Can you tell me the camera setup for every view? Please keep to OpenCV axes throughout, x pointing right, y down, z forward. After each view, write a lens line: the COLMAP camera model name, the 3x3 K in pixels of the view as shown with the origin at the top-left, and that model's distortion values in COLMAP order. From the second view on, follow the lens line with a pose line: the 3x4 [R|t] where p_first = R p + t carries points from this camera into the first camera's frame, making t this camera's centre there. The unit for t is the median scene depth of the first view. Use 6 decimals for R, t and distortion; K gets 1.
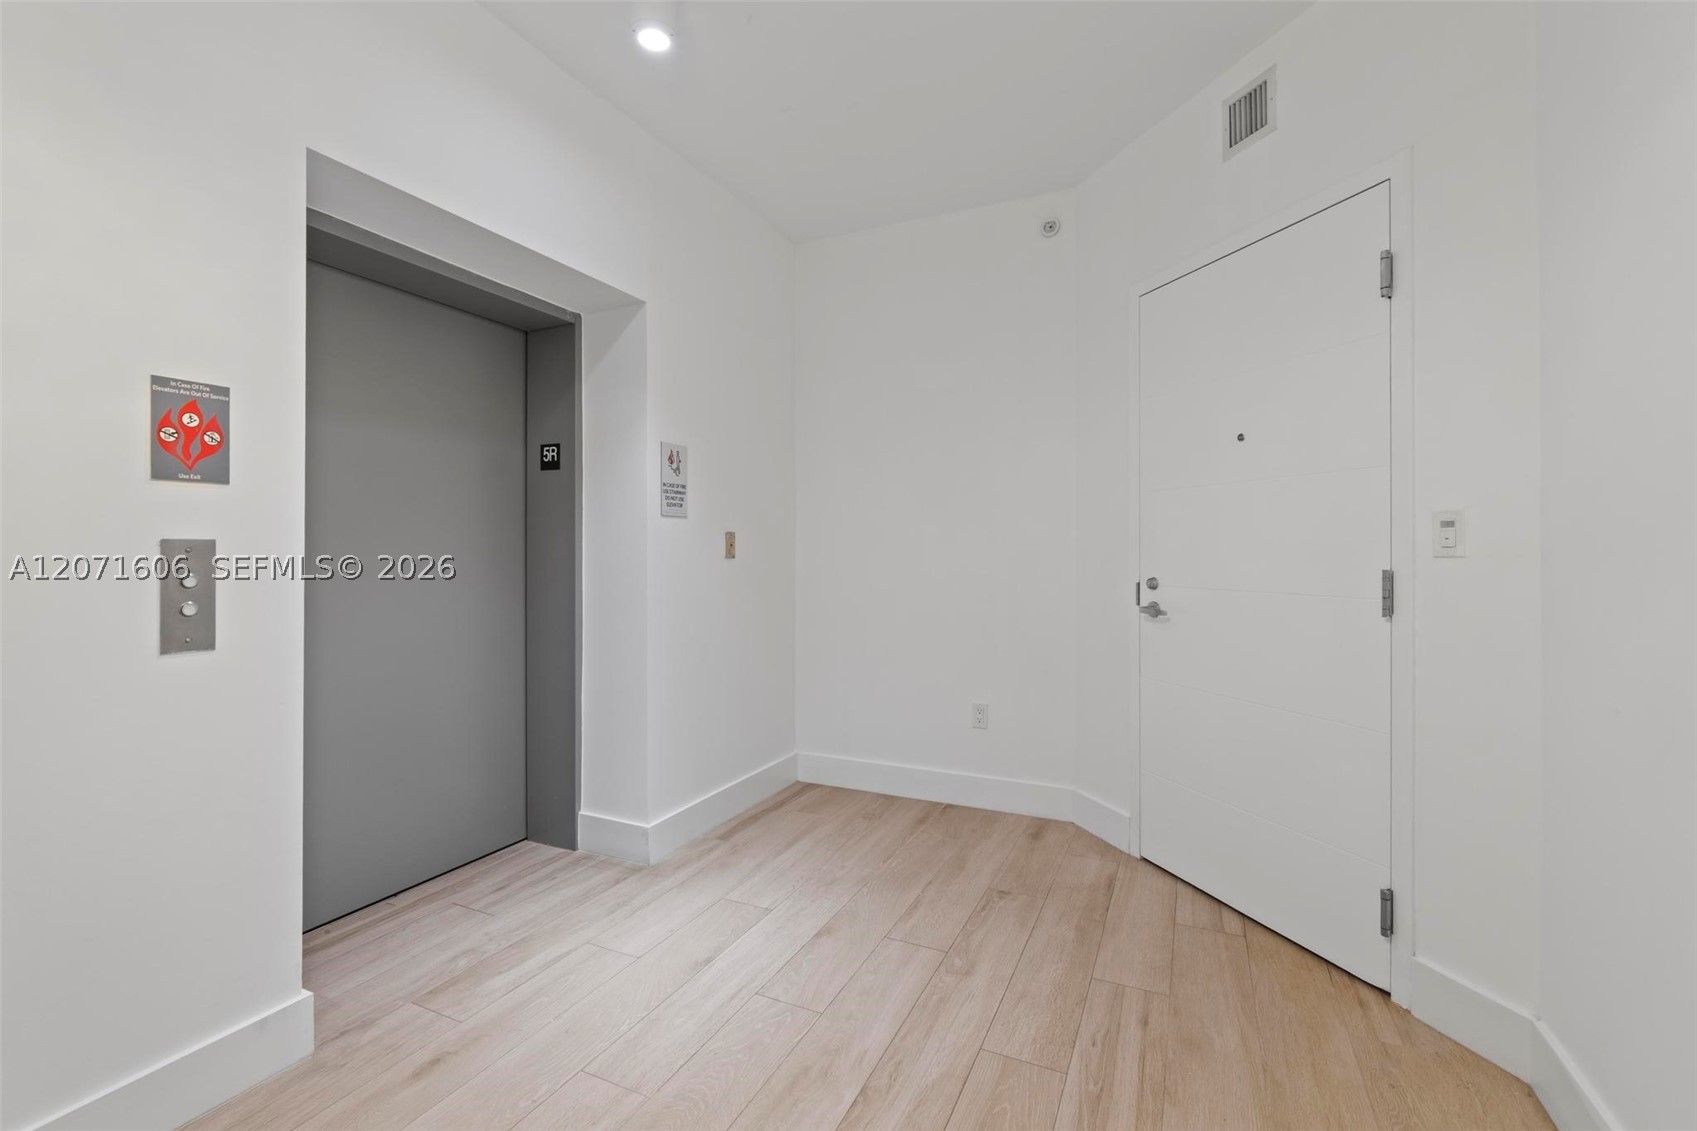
lens RADIAL K [[727.7, 0, 853.9], [0, 727.7, 566.9], [0, 0, 1]] dist [-0.000238, -0.000168]
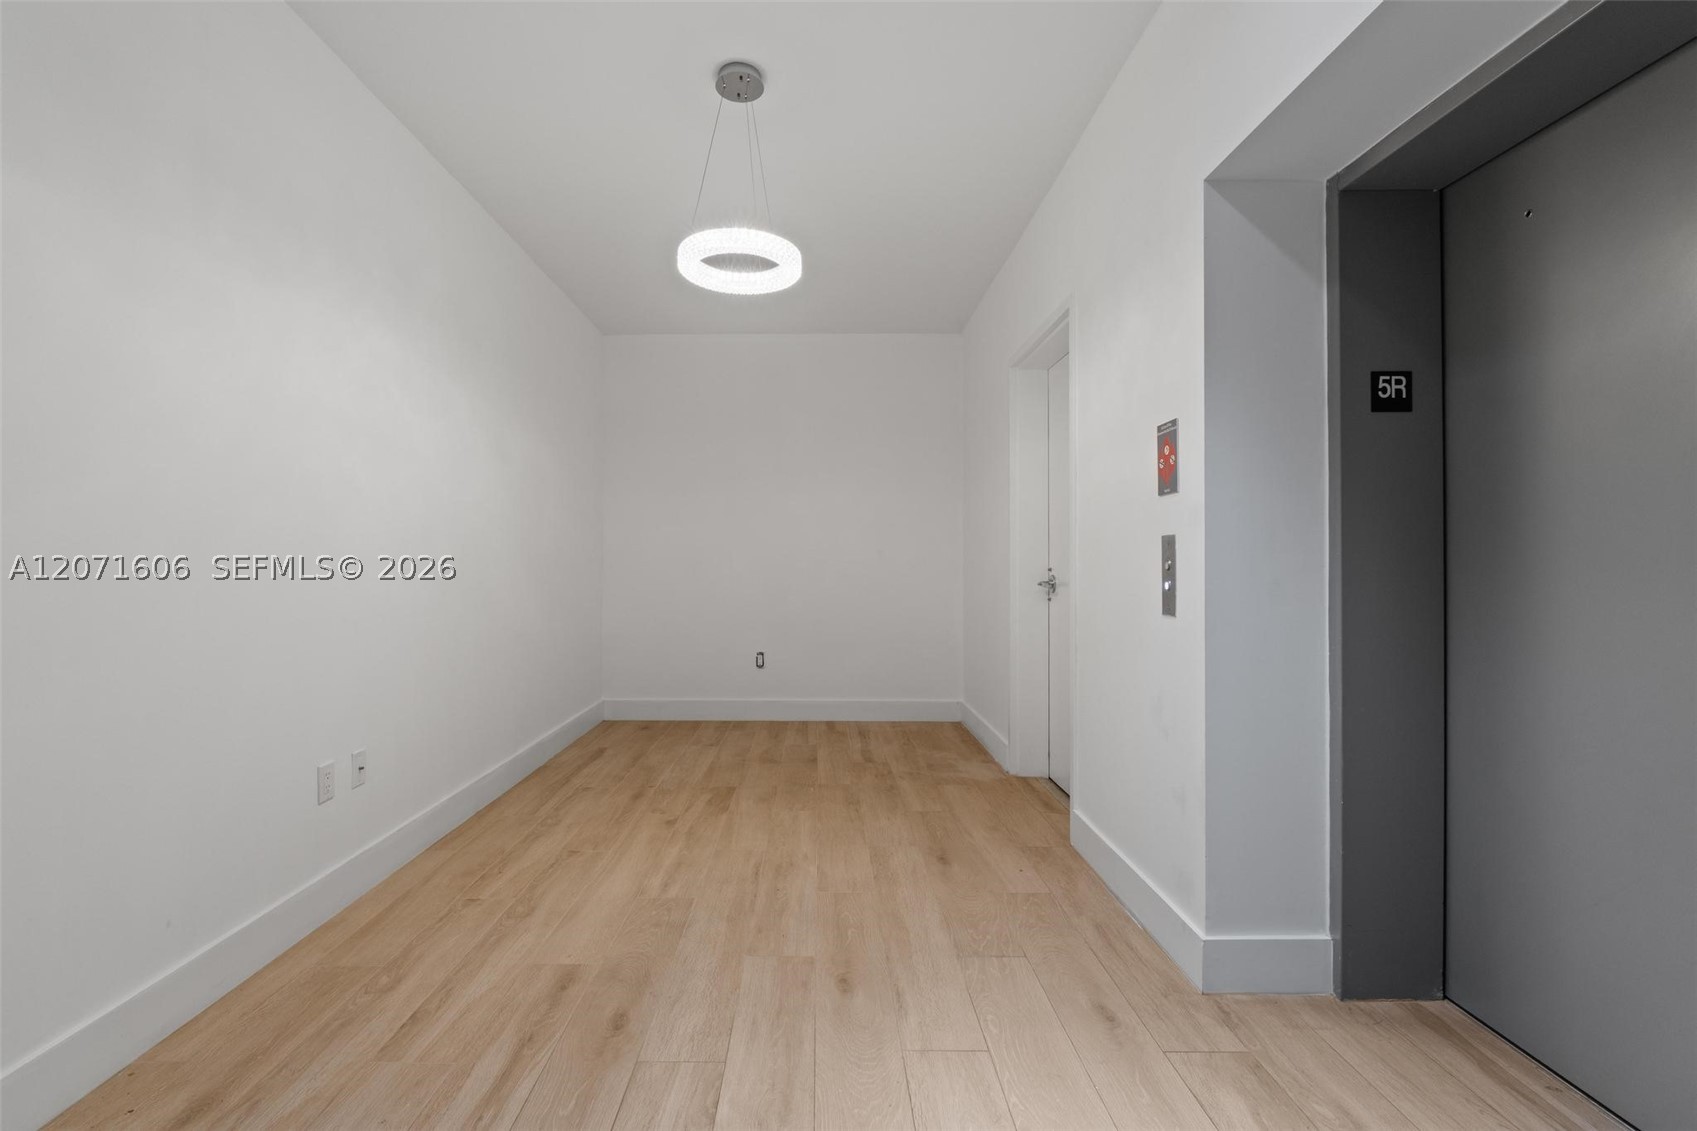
lens RADIAL K [[727.7, 0, 853.9], [0, 727.7, 566.9], [0, 0, 1]] dist [-0.000238, -0.000168]
pose [[-0.886165, 0.001995, -0.463366, 0.280625], [-0.004717, 0.999900, 0.013325, -0.007600], [0.463346, 0.013994, -0.886067, 1.880913]]
